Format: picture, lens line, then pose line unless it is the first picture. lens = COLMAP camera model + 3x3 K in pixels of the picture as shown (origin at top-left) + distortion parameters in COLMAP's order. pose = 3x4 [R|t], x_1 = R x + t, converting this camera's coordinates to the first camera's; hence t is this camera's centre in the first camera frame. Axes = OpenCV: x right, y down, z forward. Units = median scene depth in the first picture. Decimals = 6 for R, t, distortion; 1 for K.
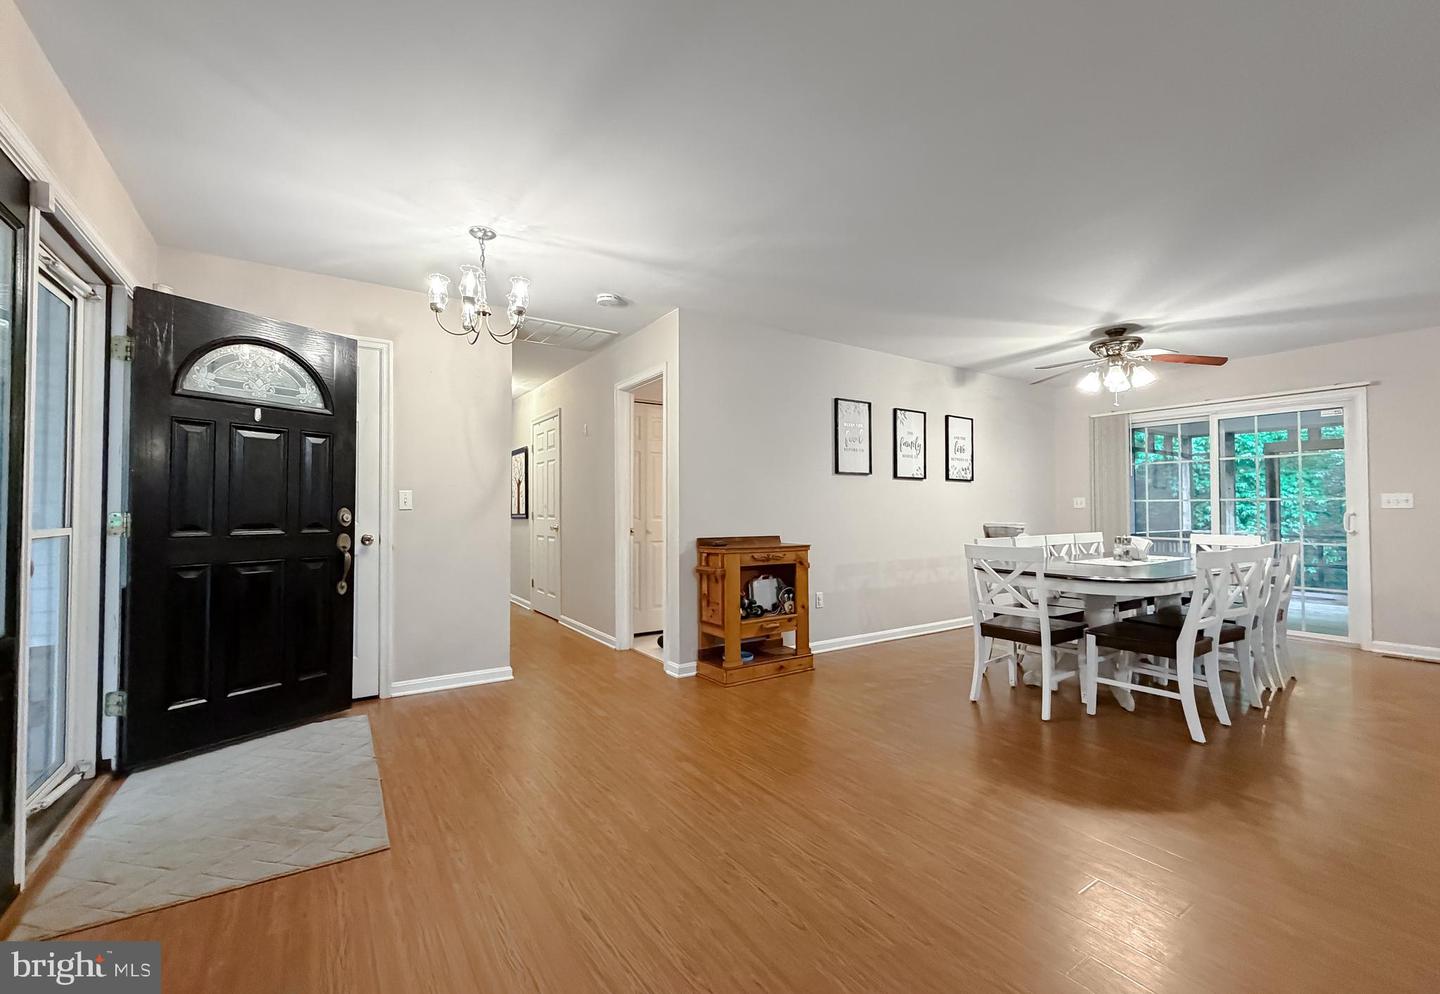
lens RADIAL K [[594.1, 0, 708.9], [0, 594.1, 495.2], [0, 0, 1]] dist [0.007241, 0.000302]
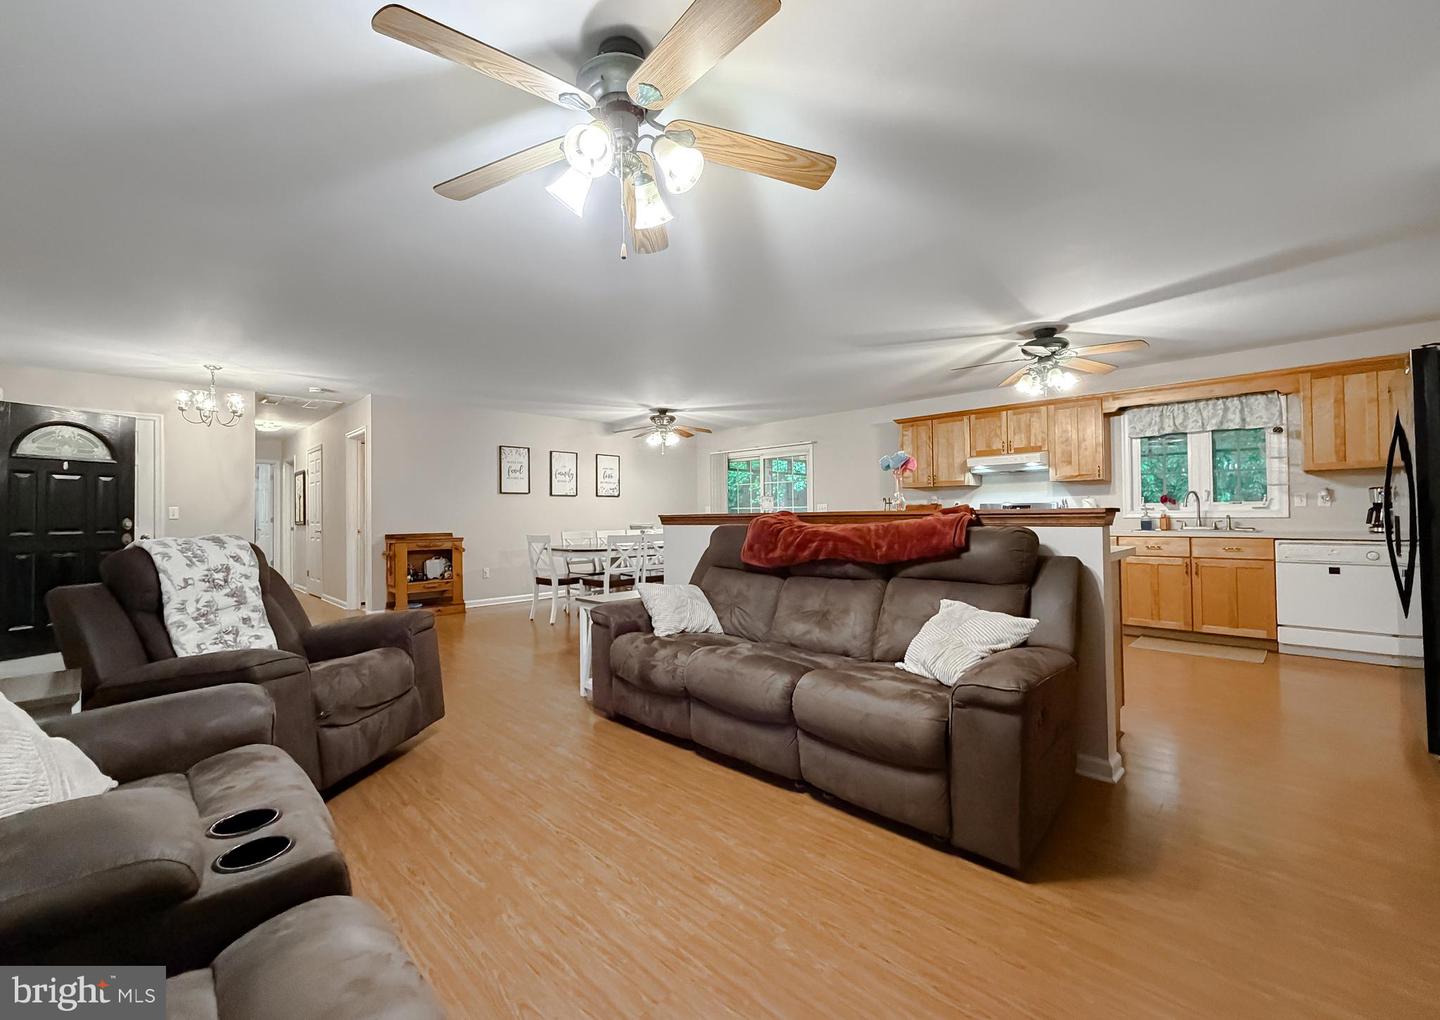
lens RADIAL K [[588.3, 0, 721.5], [0, 588.3, 504.1], [0, 0, 1]] dist [0.001216, 0.000508]
pose [[0.976816, -0.005992, 0.213998, 0.588559], [0.005000, 0.999974, 0.005176, -0.016557], [-0.214023, -0.003986, 0.976820, -0.861171]]
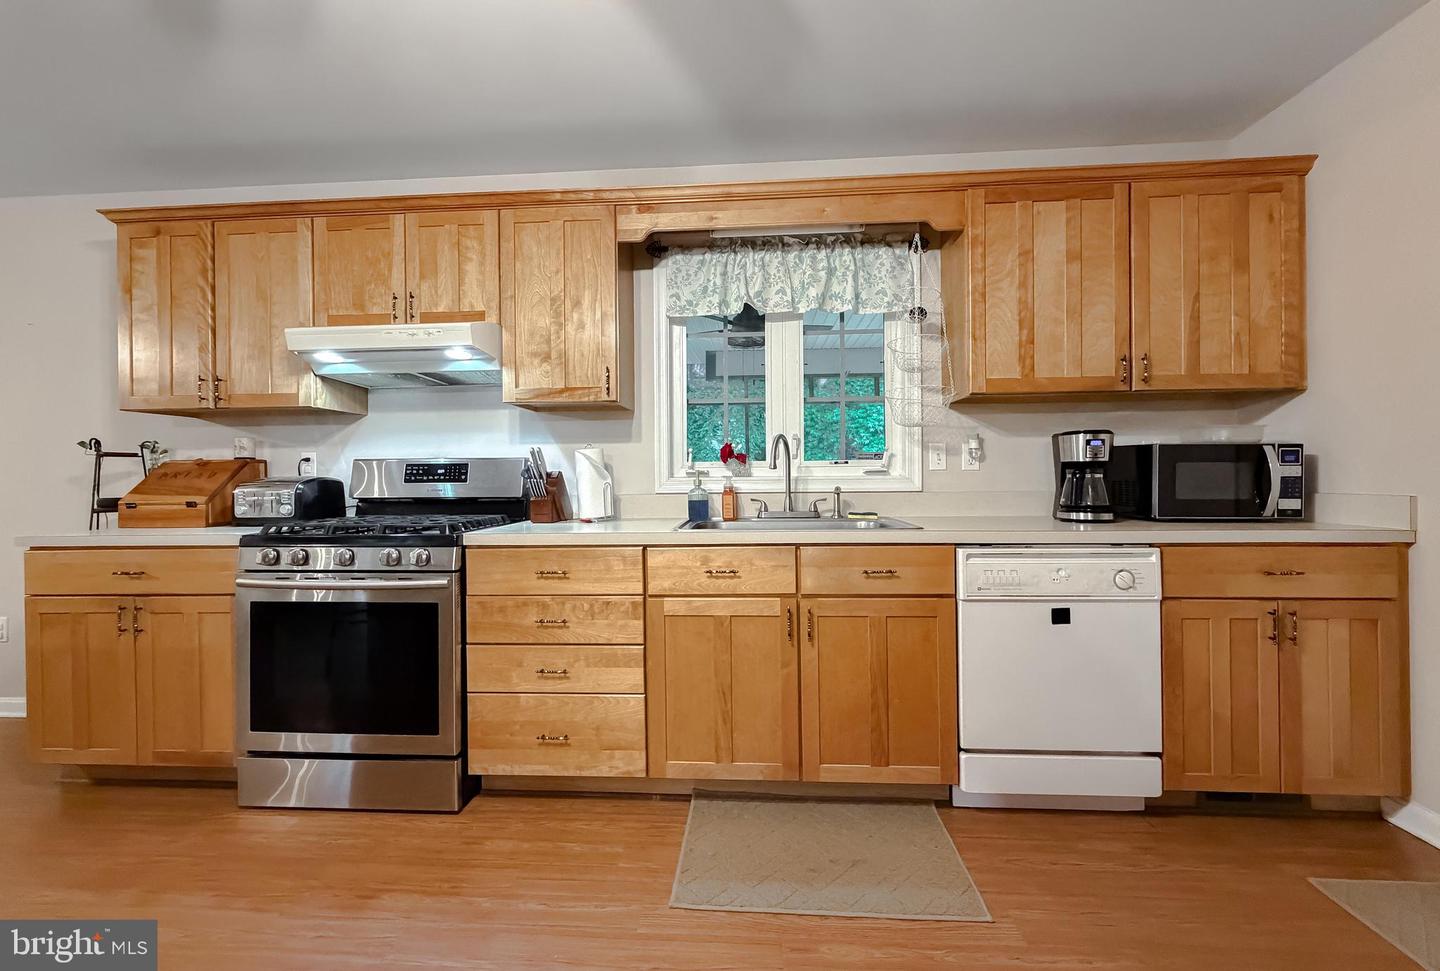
lens RADIAL K [[574.9, 0, 712.5], [0, 574.9, 476.1], [0, 0, 1]] dist [0.001575, 0.000402]
pose [[0.600872, -0.002364, 0.799342, 1.509474], [-0.009738, 0.999900, 0.010278, 0.006381], [-0.799286, -0.013960, 0.600789, 0.019843]]
